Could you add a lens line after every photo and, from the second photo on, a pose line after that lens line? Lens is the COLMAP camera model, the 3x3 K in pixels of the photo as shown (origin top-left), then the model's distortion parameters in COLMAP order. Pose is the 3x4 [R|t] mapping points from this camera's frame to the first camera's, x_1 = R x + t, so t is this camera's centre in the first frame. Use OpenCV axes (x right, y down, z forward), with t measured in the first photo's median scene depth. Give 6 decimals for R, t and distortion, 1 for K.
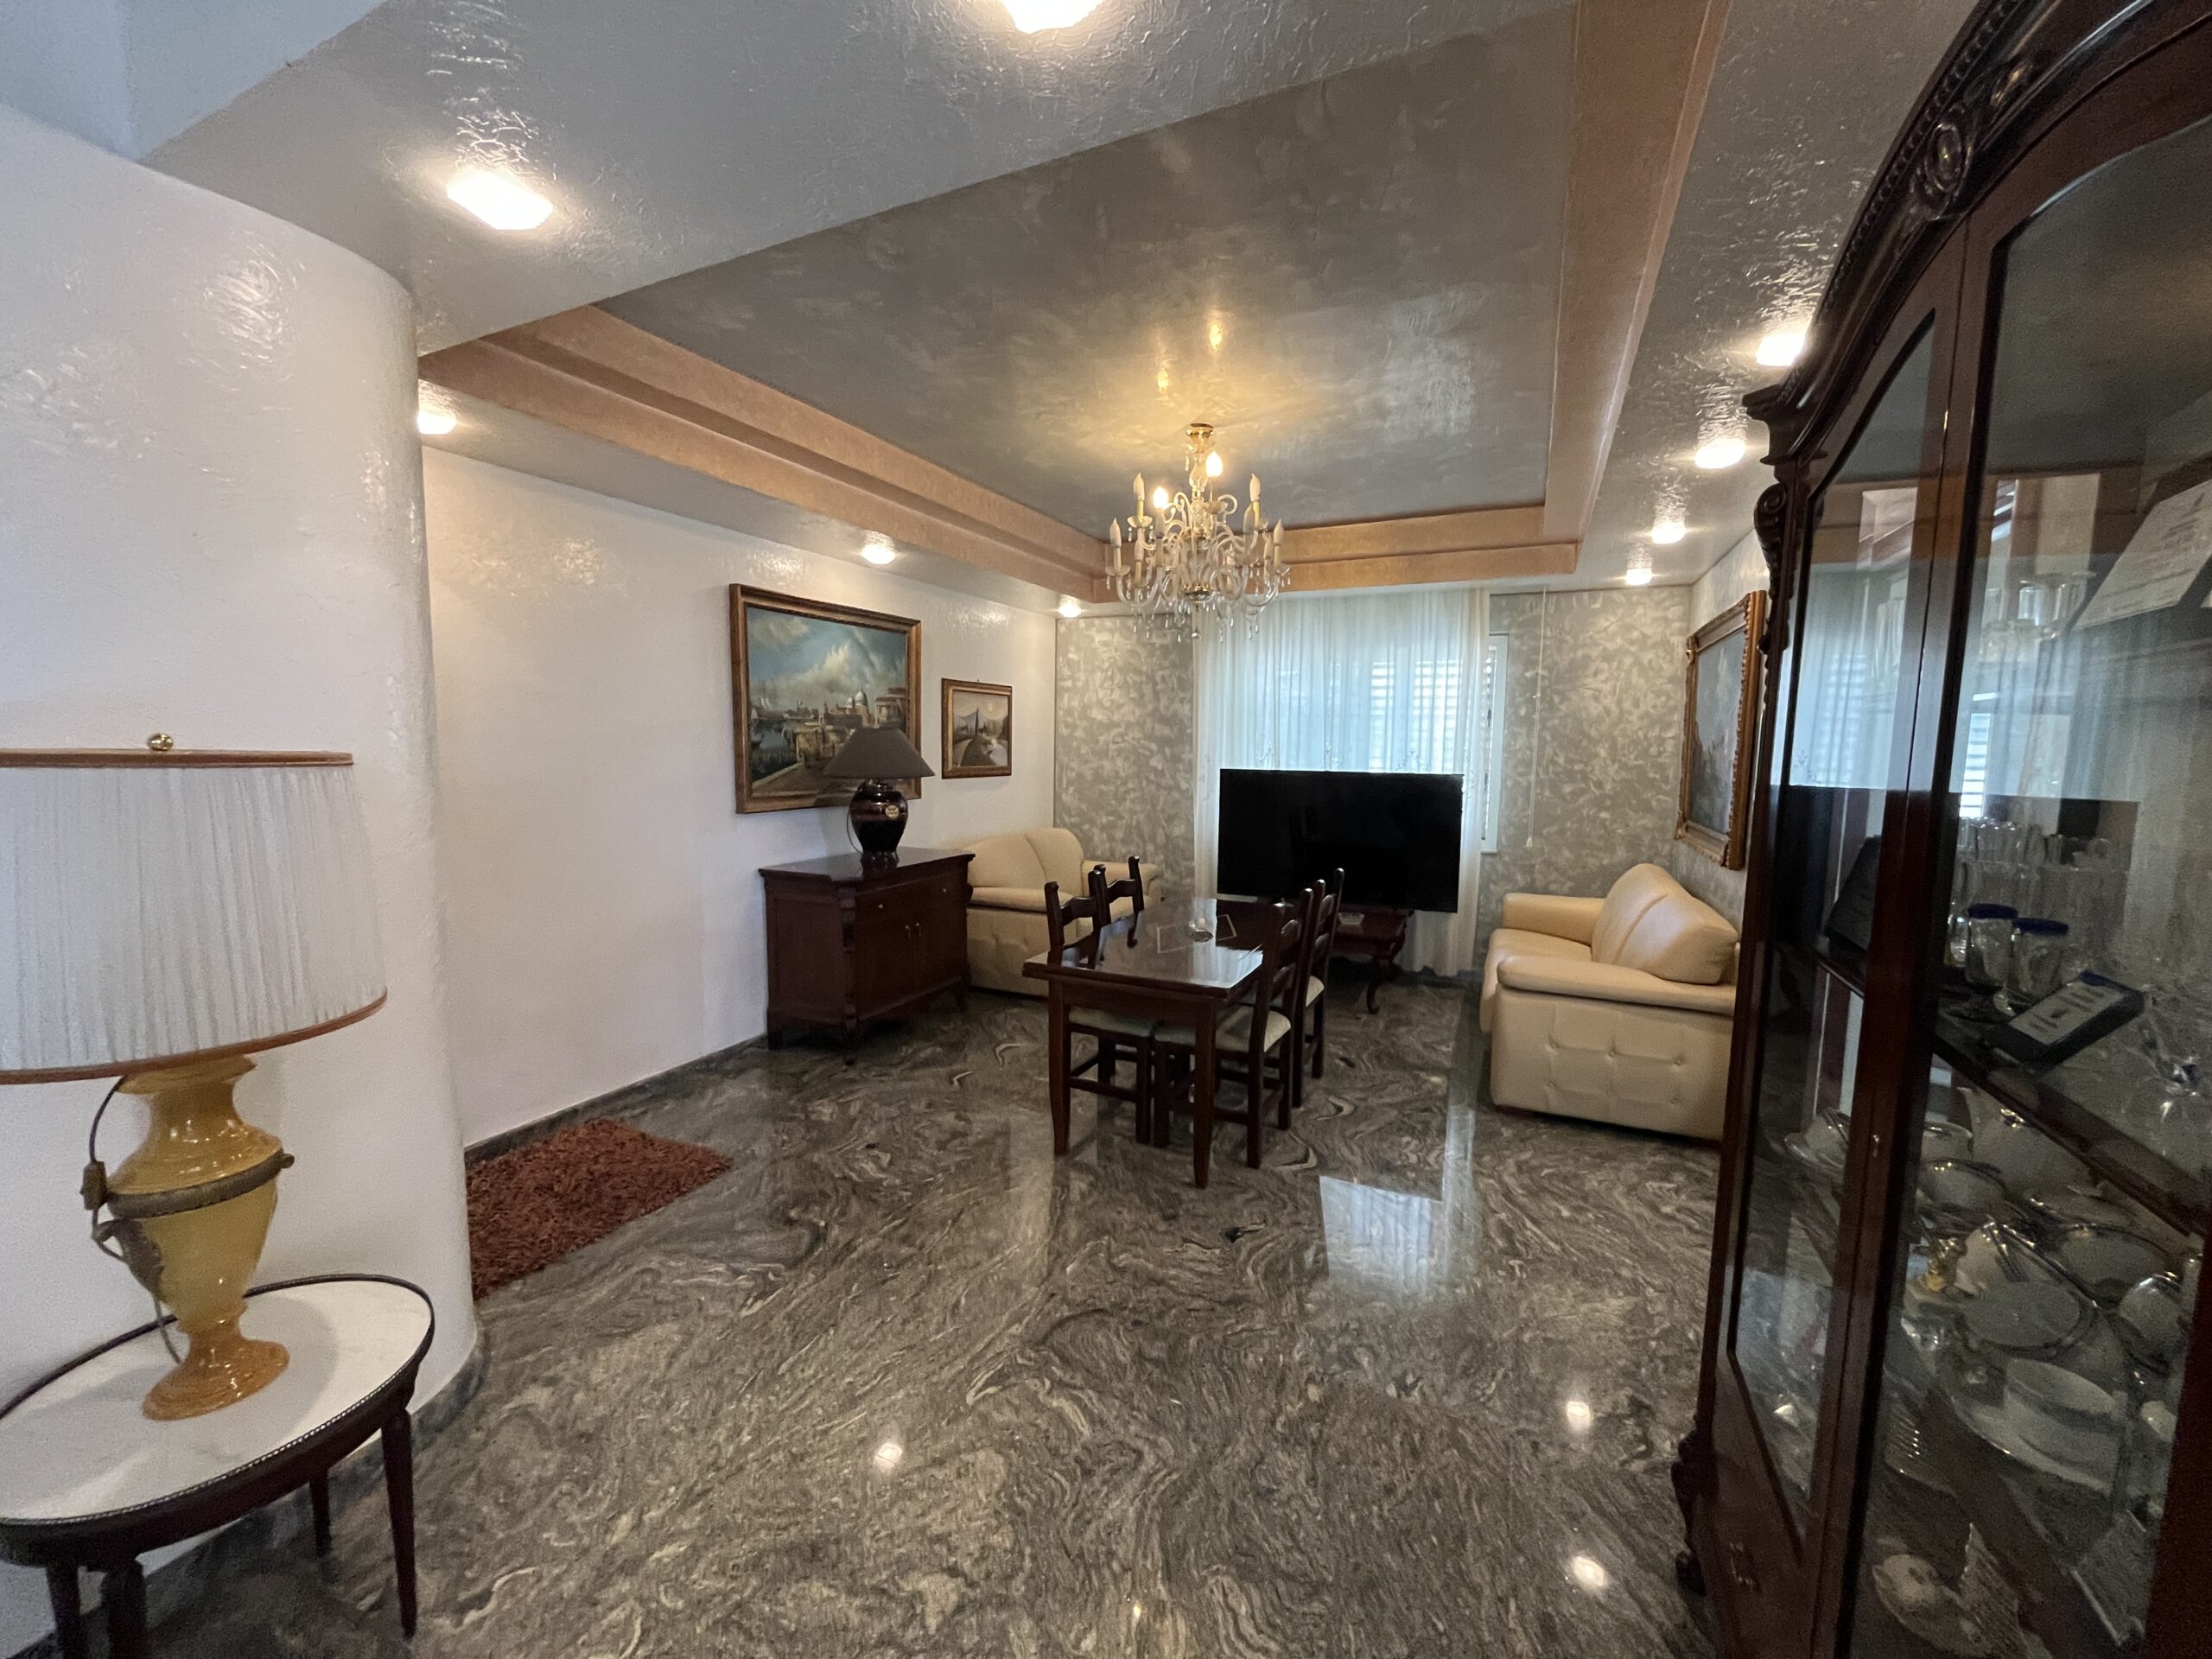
lens RADIAL K [[894.5, 0, 1099.4], [0, 894.5, 828.7], [0, 0, 1]] dist [-0.003055, 0.000091]
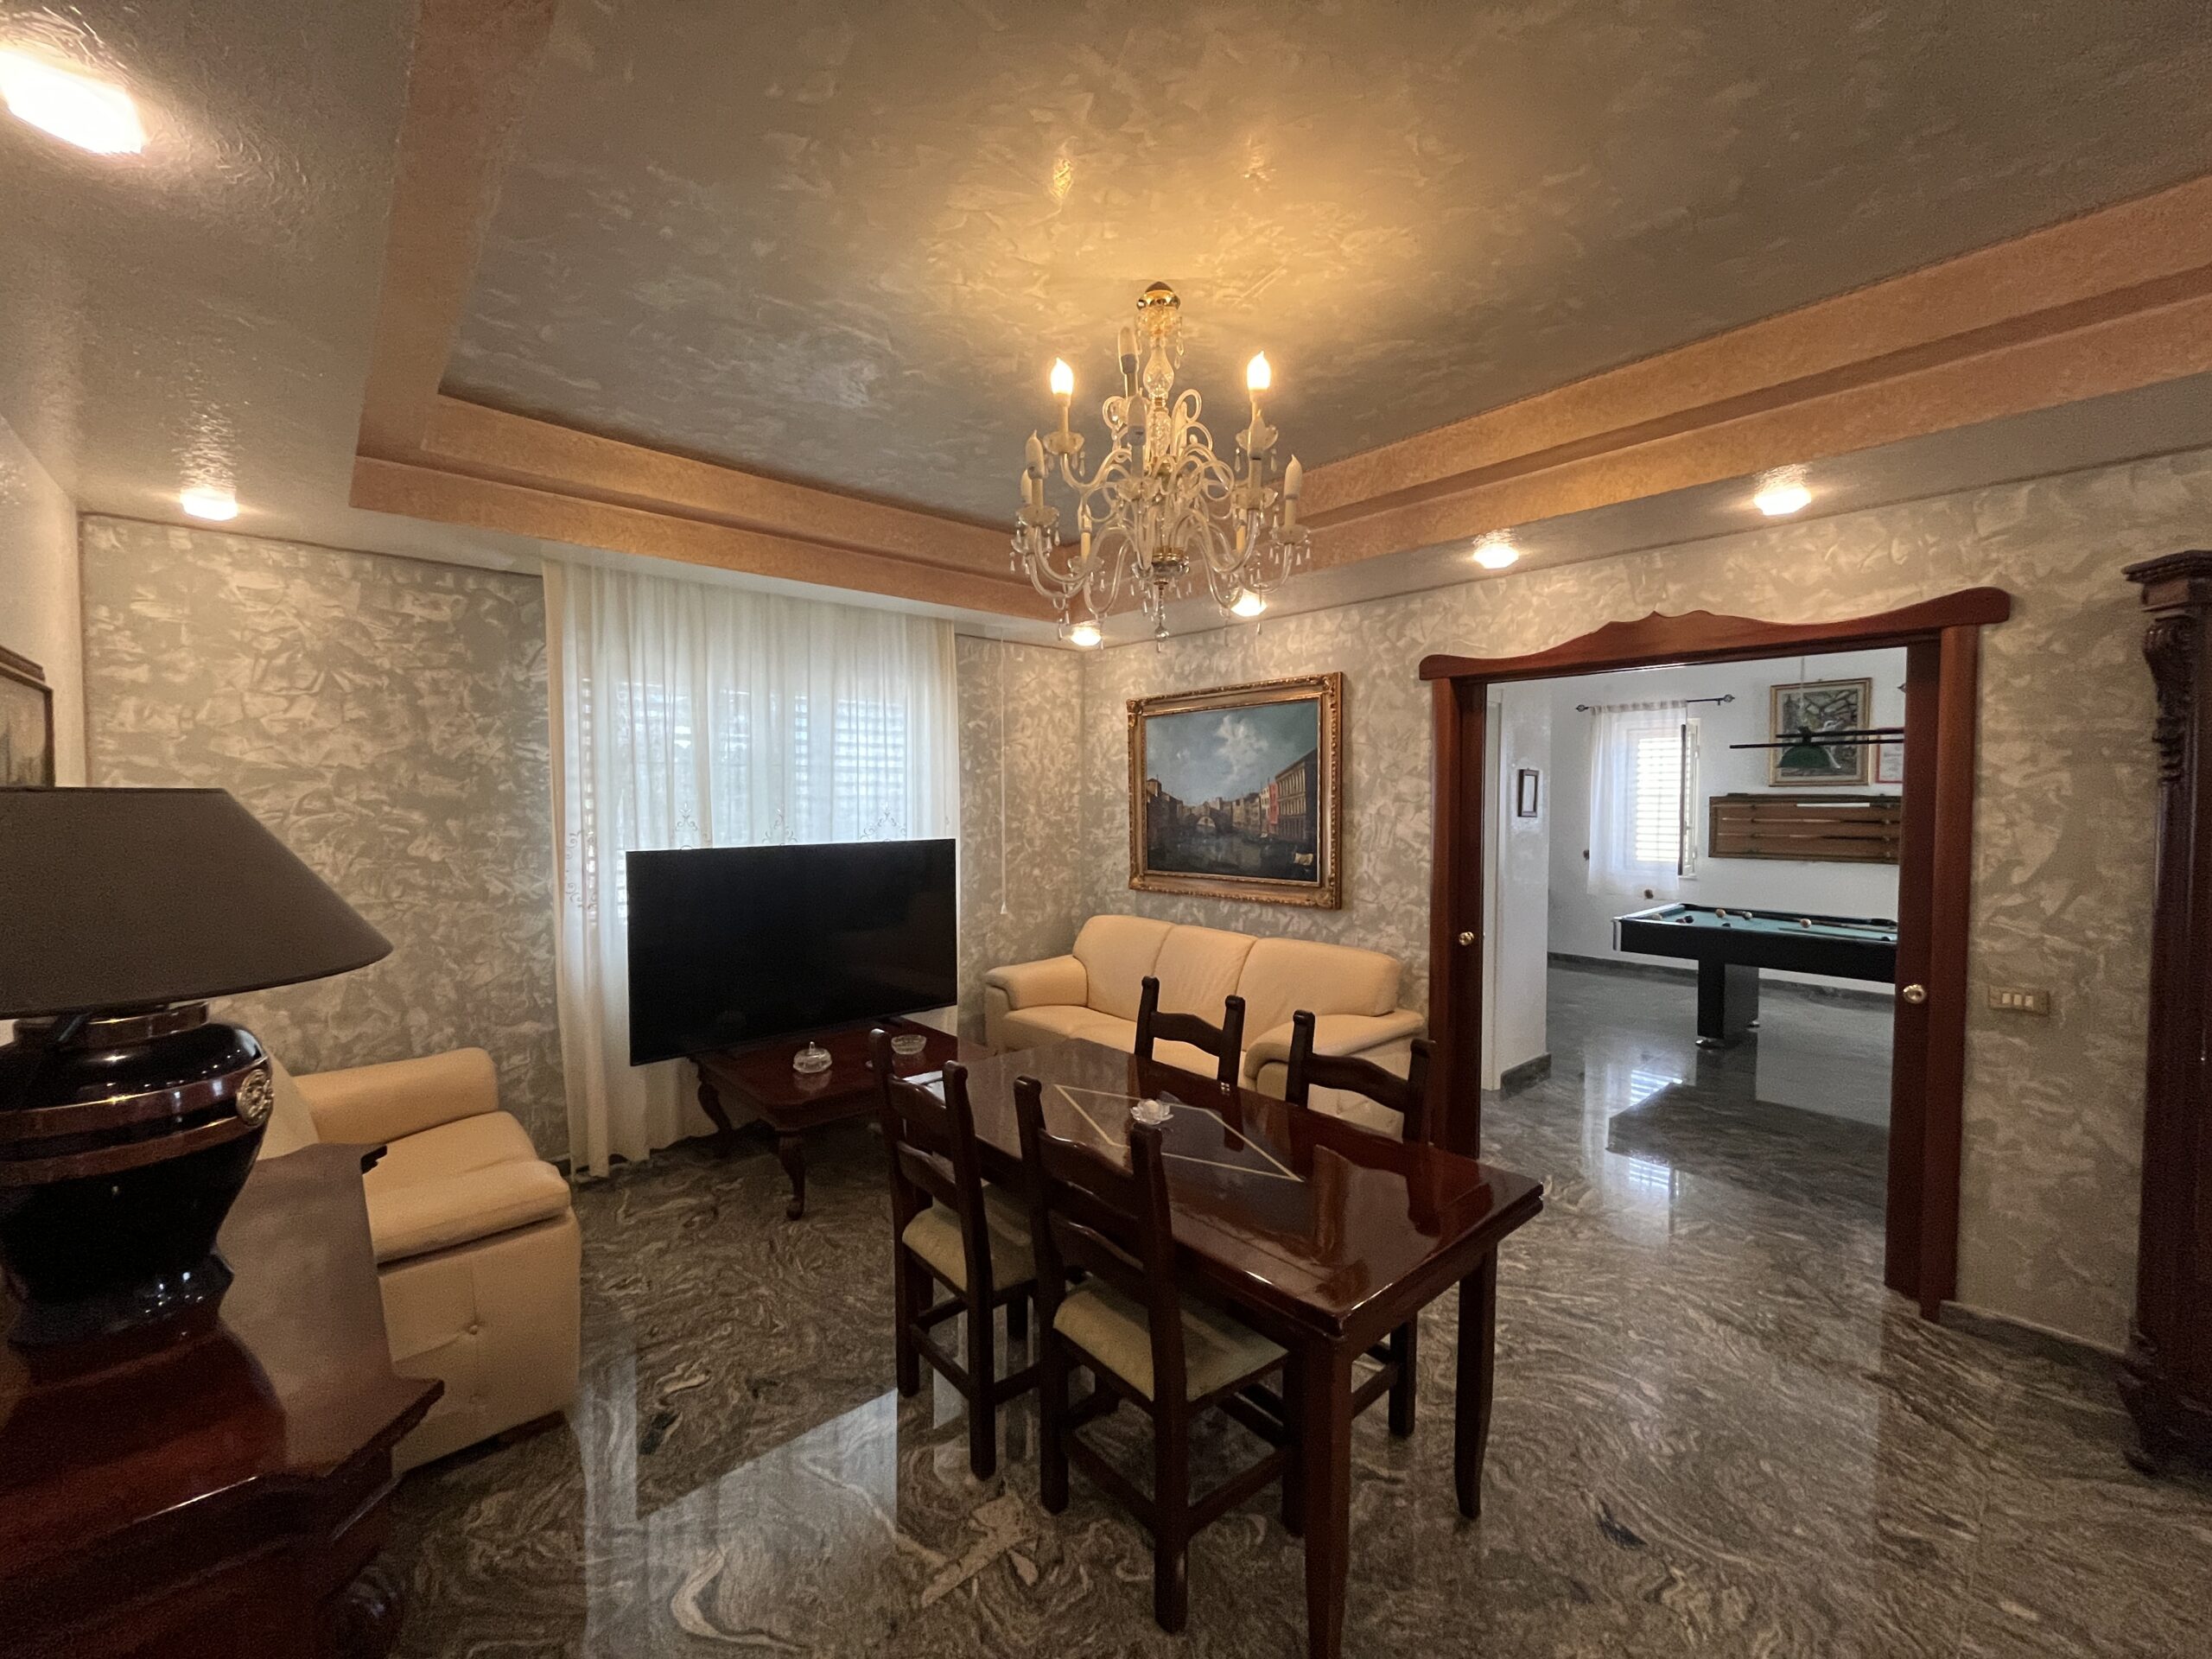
lens RADIAL K [[894.5, 0, 1100.1], [0, 894.5, 827.5], [0, 0, 1]] dist [-0.003055, 0.000091]
pose [[0.383311, -0.045821, 0.922482, -0.316908], [0.092905, 0.995616, 0.010849, -0.068233], [-0.918935, 0.081545, 0.385887, 0.549699]]
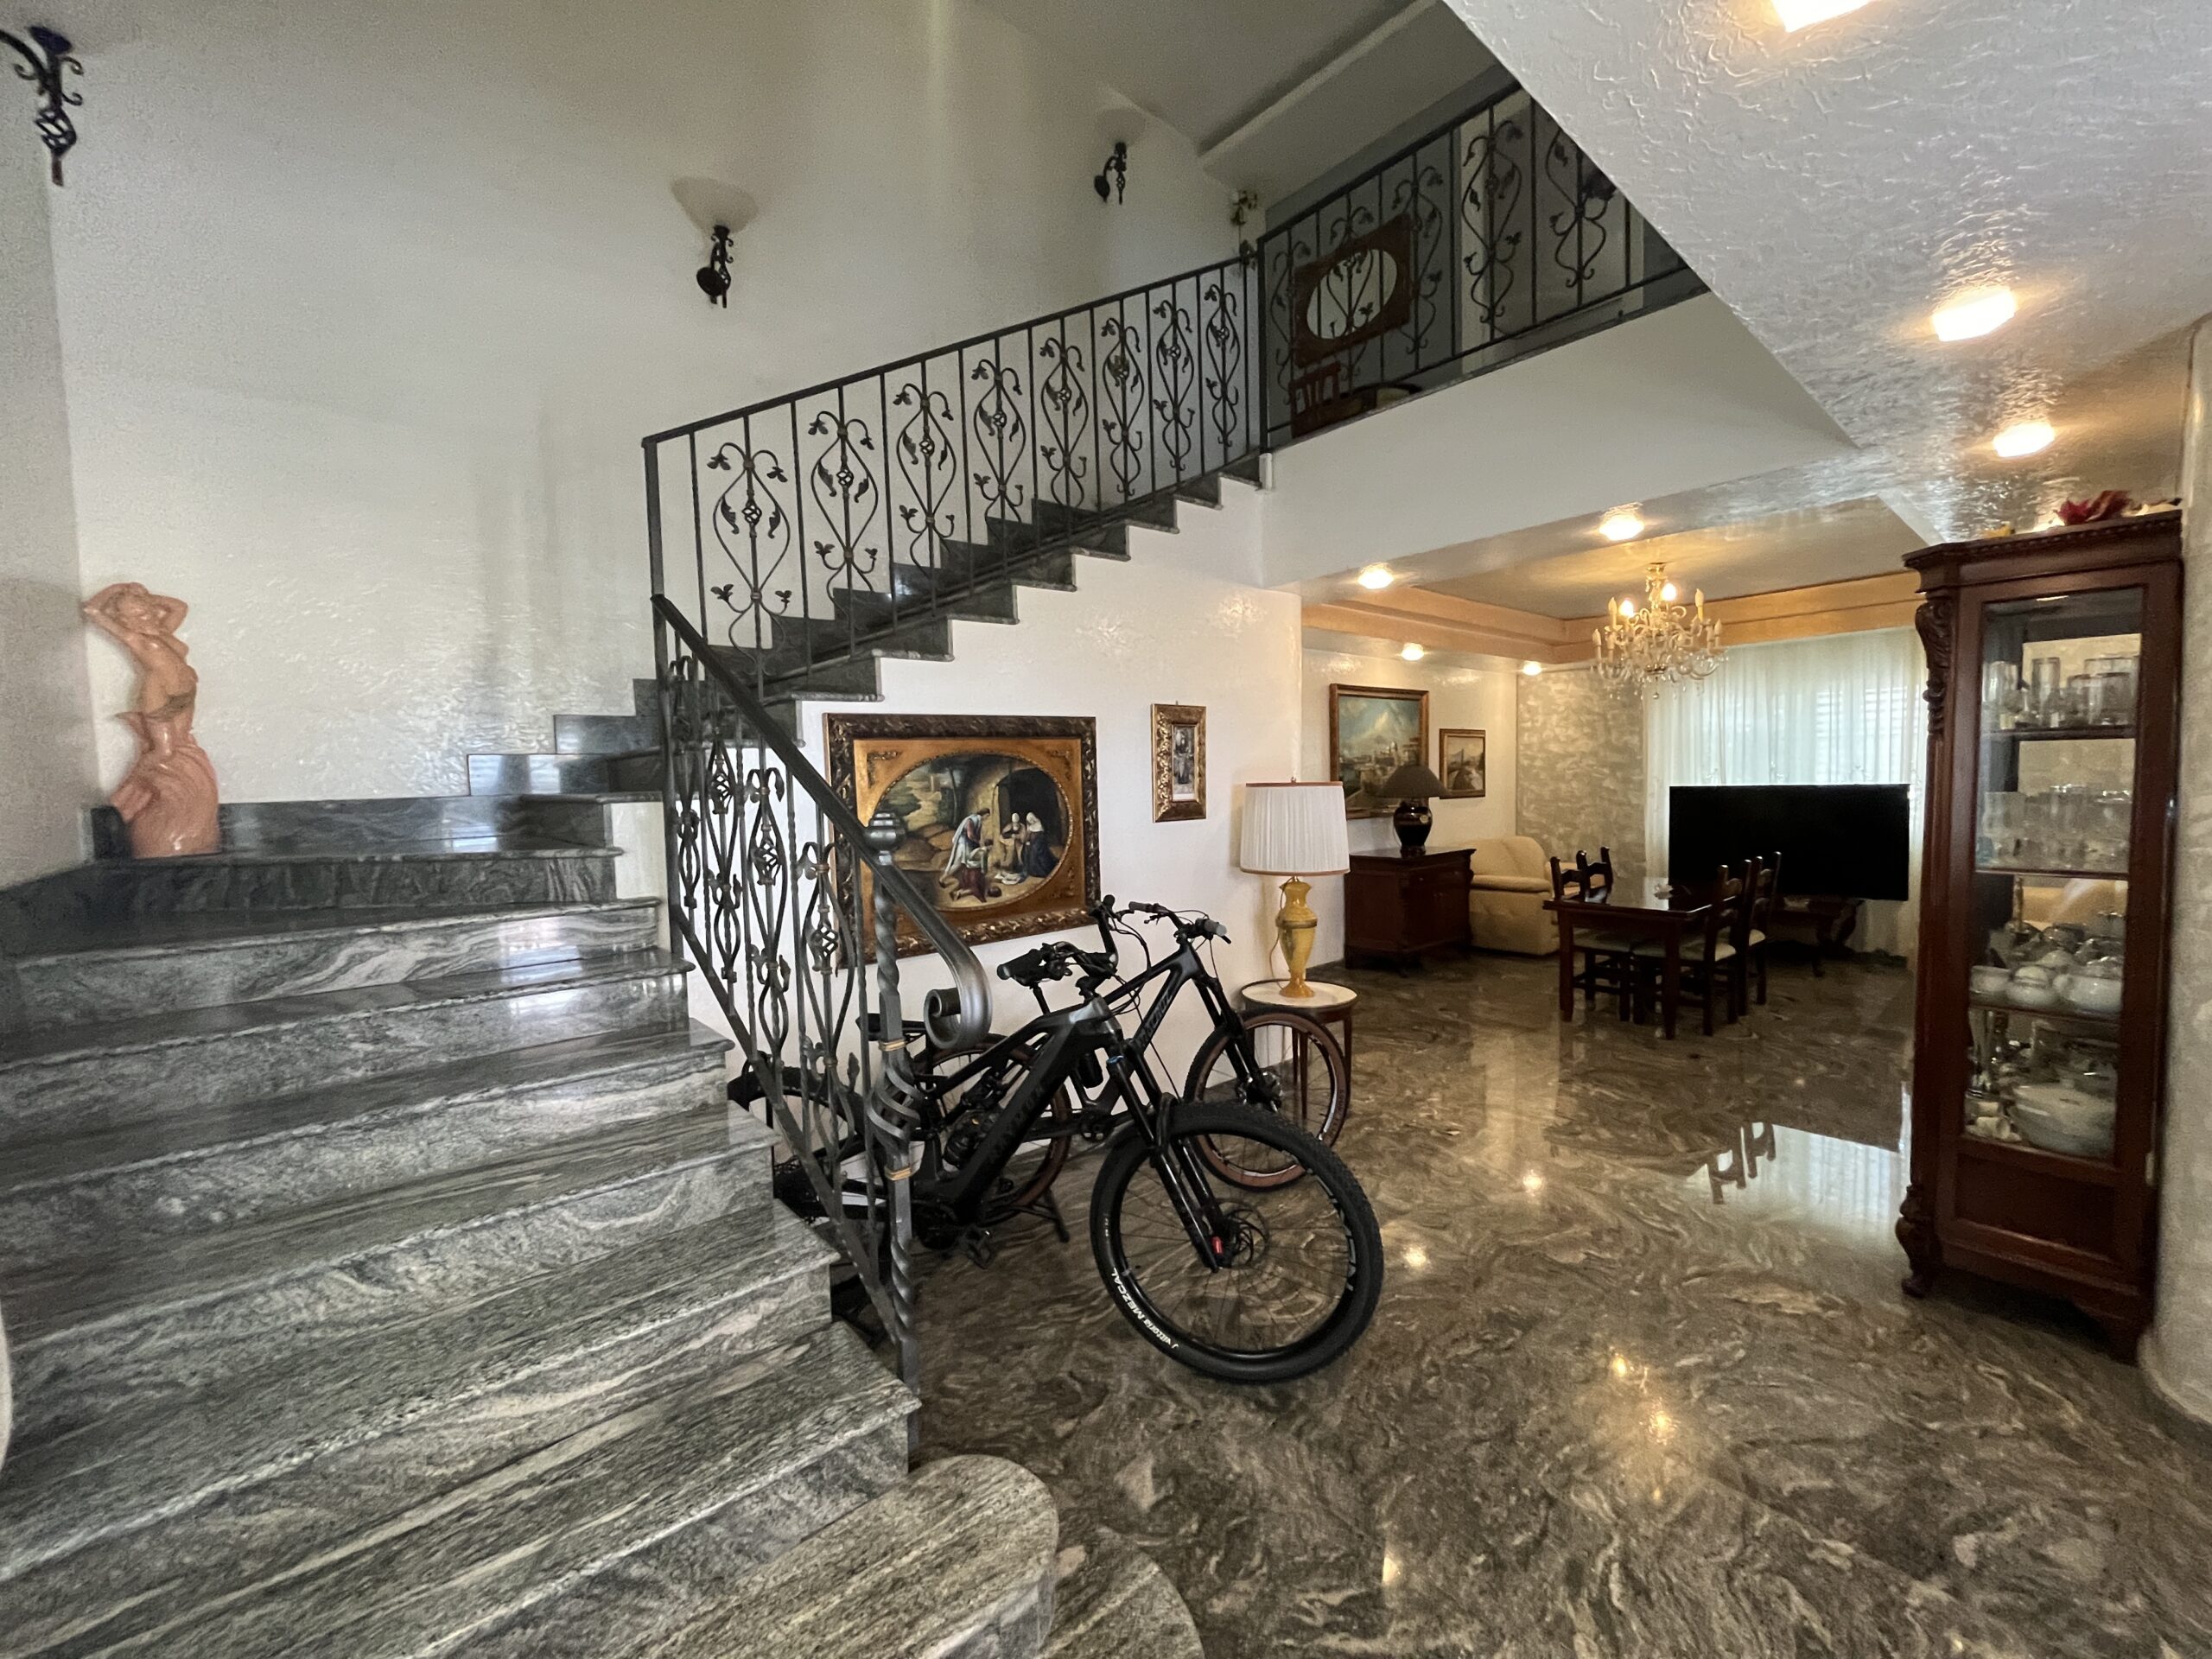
lens RADIAL K [[894.5, 0, 1102.7], [0, 894.5, 828.9], [0, 0, 1]] dist [-0.003055, 0.000091]
pose [[0.914312, -0.013907, -0.404771, -0.095819], [-0.001951, 0.999247, -0.038738, 0.048299], [0.405005, 0.036209, 0.913597, -0.521175]]
